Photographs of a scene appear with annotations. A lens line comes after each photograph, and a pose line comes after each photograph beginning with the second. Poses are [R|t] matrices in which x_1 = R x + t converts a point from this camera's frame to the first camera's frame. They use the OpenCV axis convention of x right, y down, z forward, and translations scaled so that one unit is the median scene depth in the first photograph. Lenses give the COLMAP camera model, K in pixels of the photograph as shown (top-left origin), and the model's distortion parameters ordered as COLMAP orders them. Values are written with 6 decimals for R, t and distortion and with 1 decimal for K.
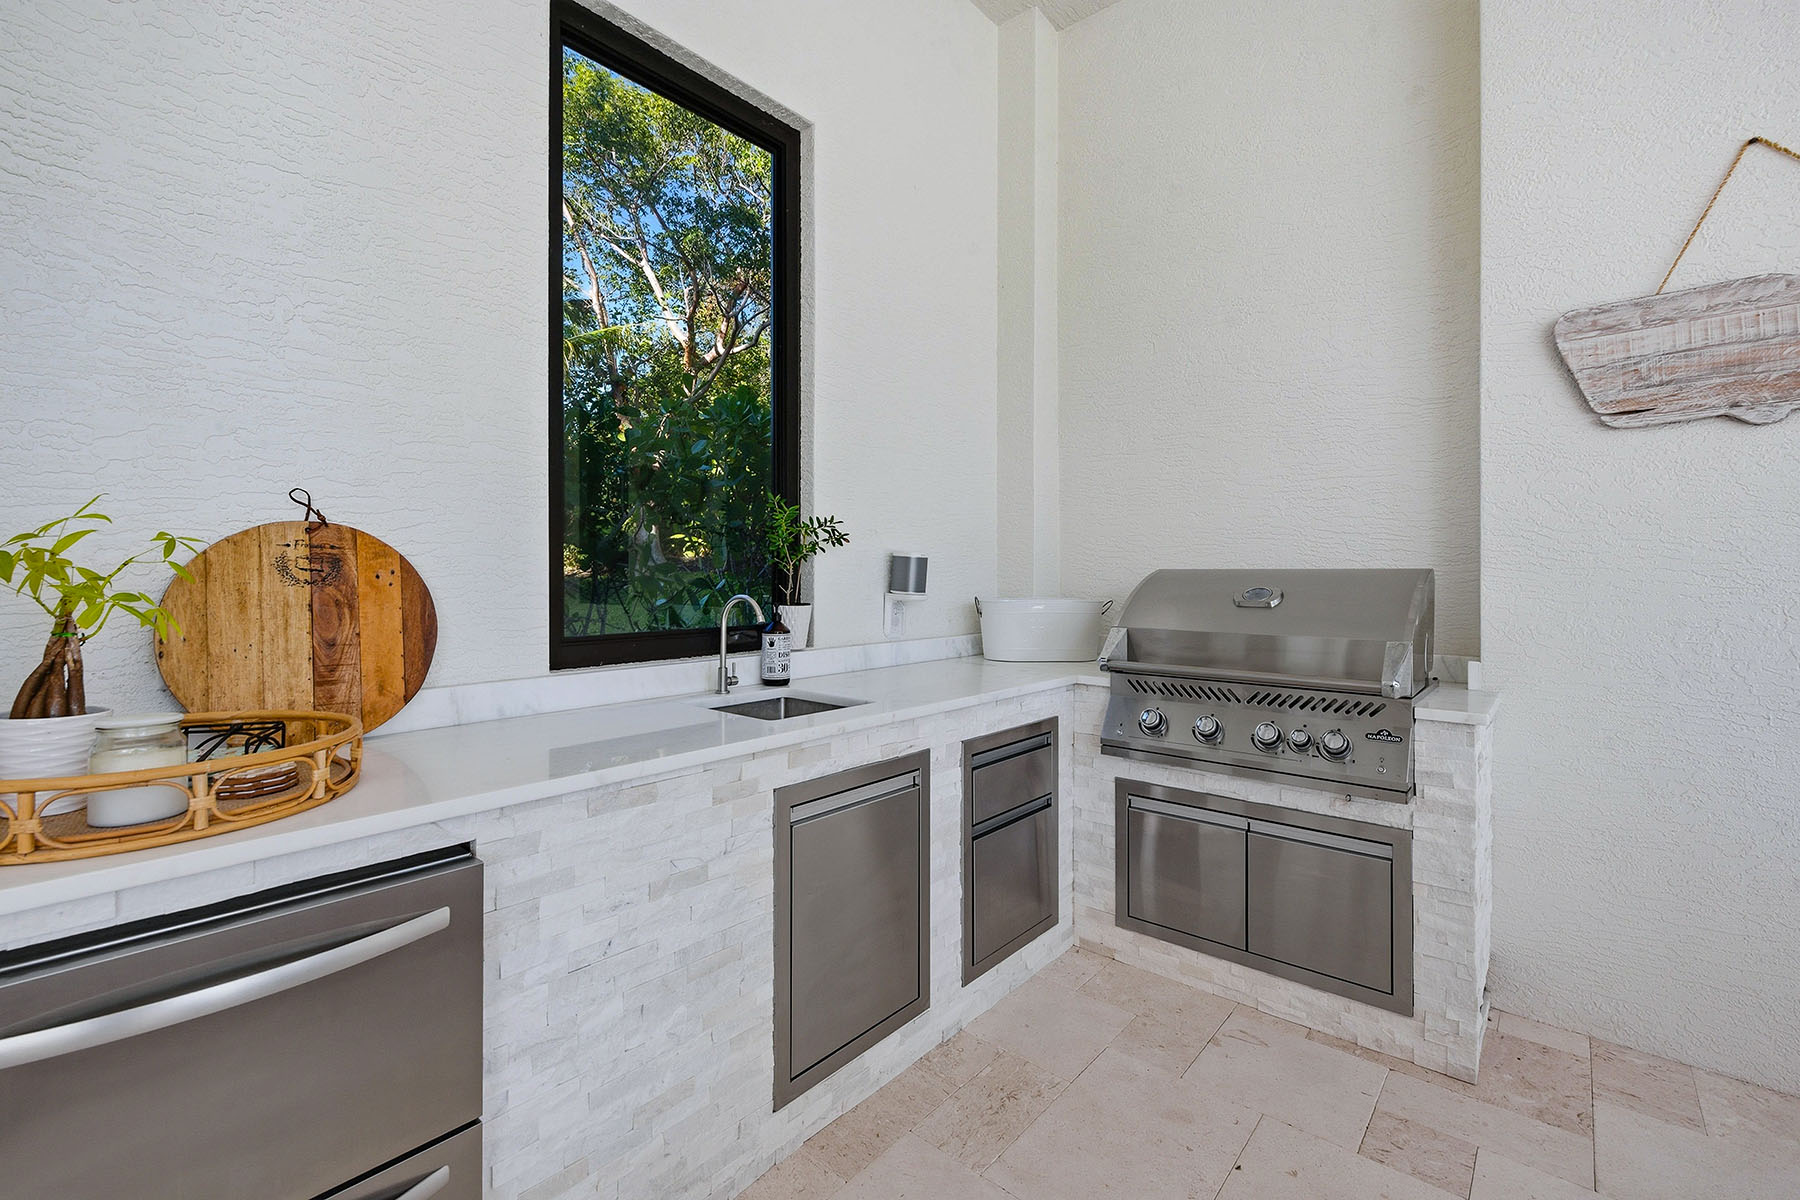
lens RADIAL K [[791.9, 0, 902.2], [0, 791.9, 572.3], [0, 0, 1]] dist [-0.000243, -0.000072]
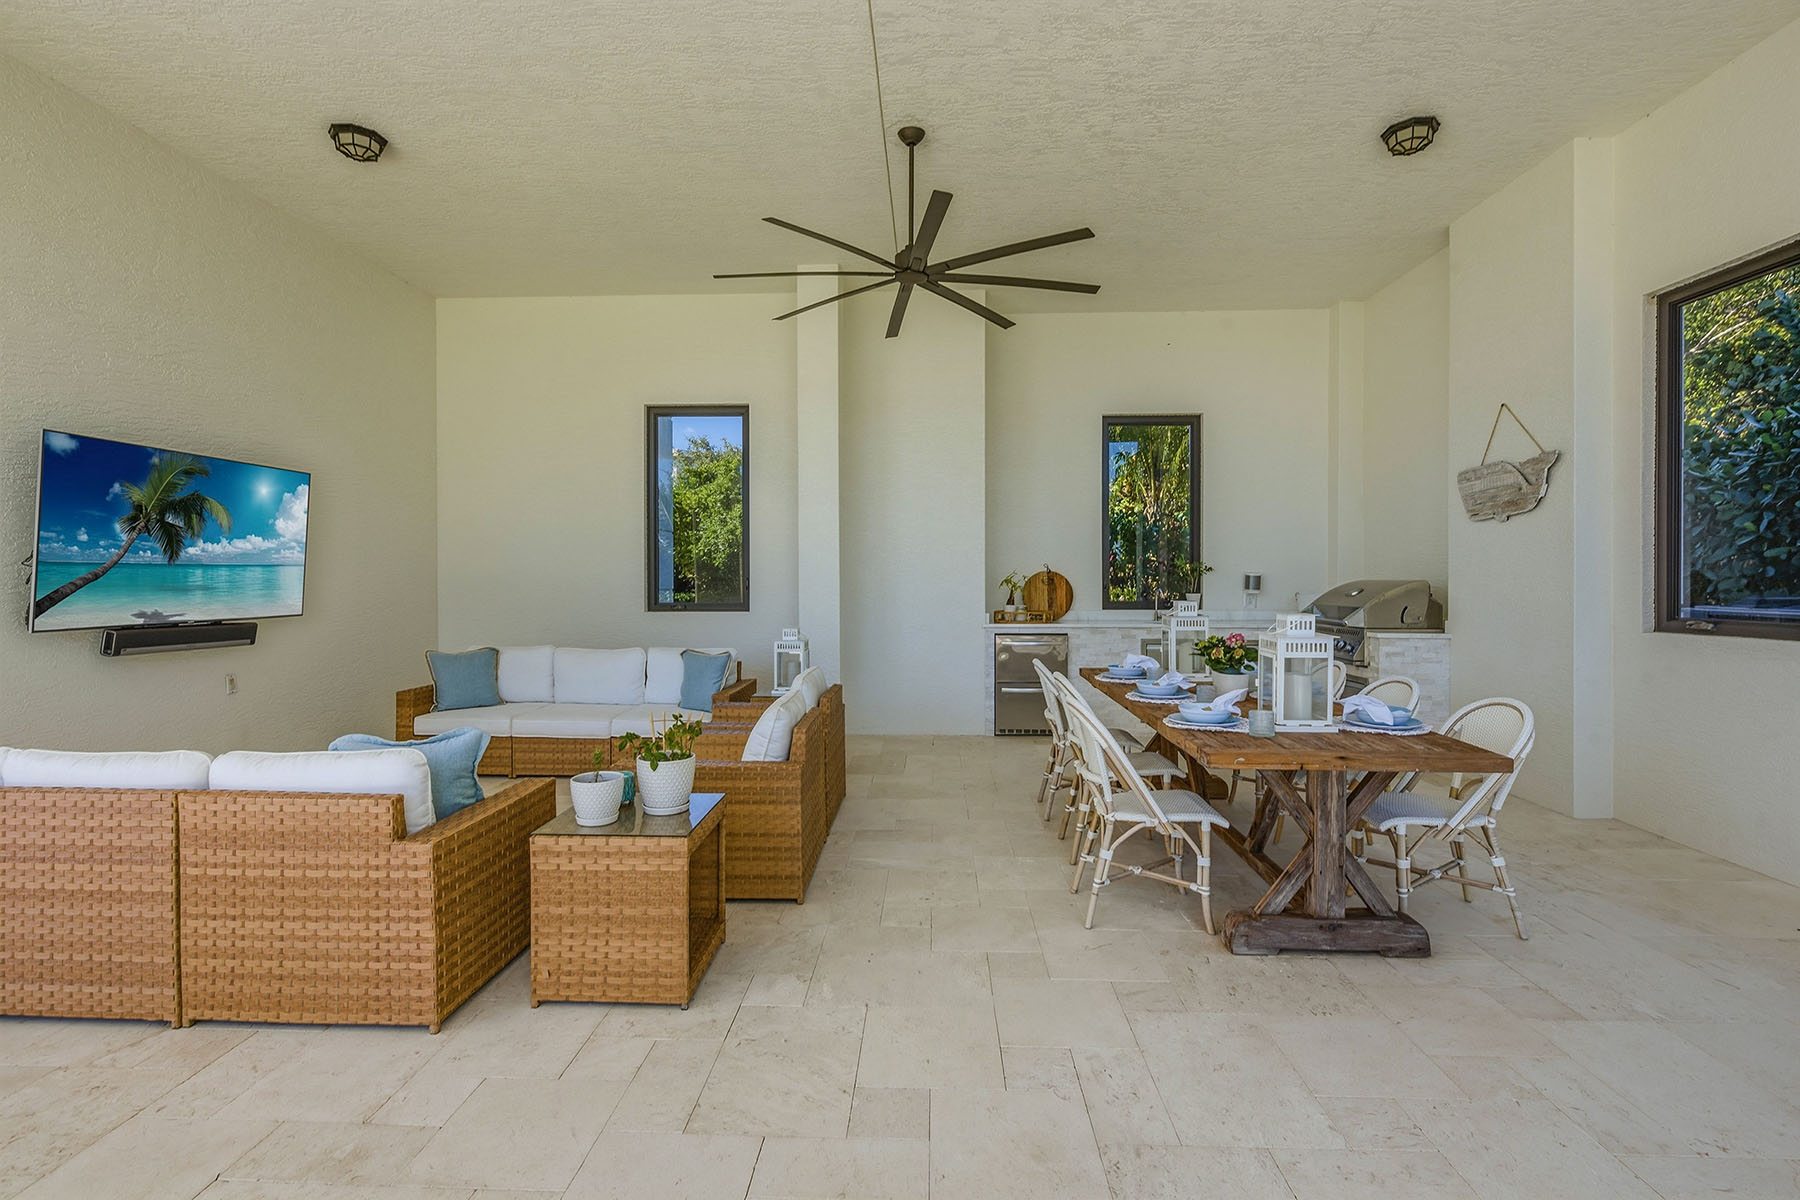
lens RADIAL K [[876.0, 0, 901.9], [0, 876.0, 583.8], [0, 0, 1]] dist [0.001557, 0.000466]
pose [[0.628668, 0.000335, -0.777674, 2.041693], [0.004051, 0.999985, 0.003706, -0.010693], [0.777663, -0.005481, 0.628657, -2.177106]]
